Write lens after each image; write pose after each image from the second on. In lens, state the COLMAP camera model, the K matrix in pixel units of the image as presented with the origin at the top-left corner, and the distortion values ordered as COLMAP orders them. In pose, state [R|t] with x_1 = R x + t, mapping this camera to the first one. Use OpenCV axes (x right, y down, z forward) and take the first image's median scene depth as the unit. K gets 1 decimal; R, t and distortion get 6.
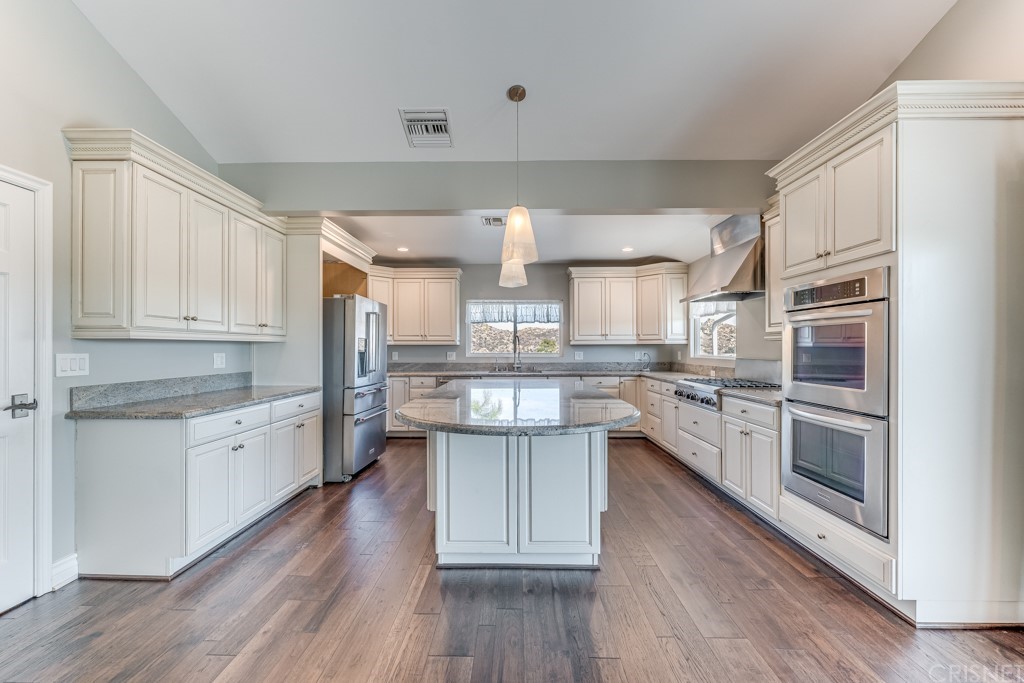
lens RADIAL K [[408.8, 0, 510.2], [0, 408.8, 352.2], [0, 0, 1]] dist [0.000459, 0.000029]
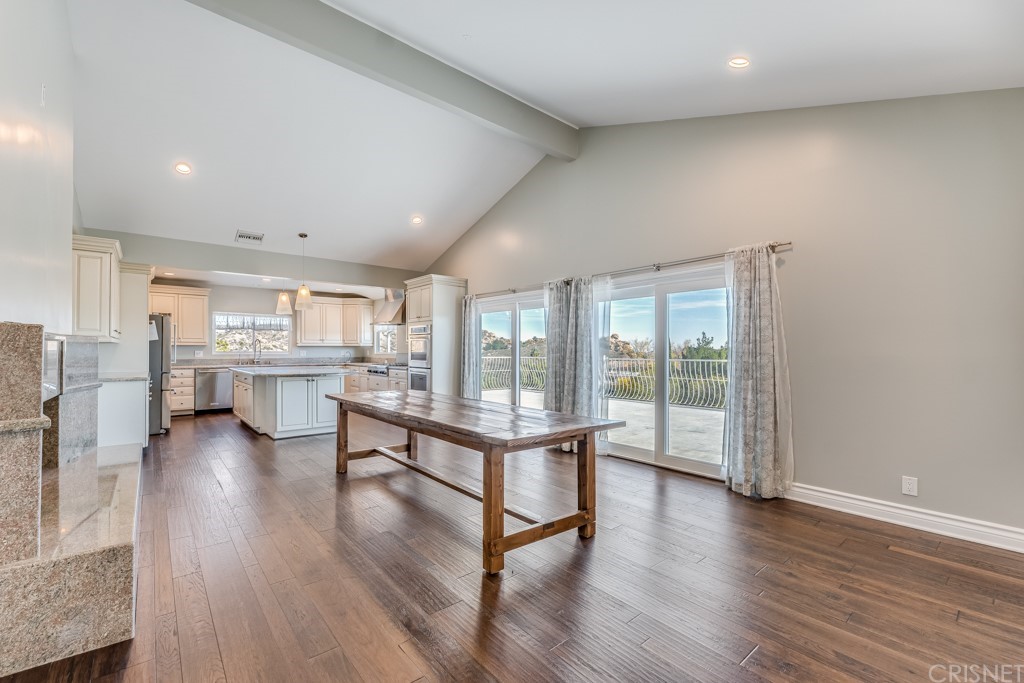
lens RADIAL K [[427.9, 0, 512.0], [0, 427.9, 341.5], [0, 0, 1]] dist [0.001553, 0.000057]
pose [[0.743946, 0.015113, 0.668069, -0.416850], [0.003869, 0.999630, -0.026922, 0.014105], [-0.668228, 0.022613, 0.743612, -0.909608]]
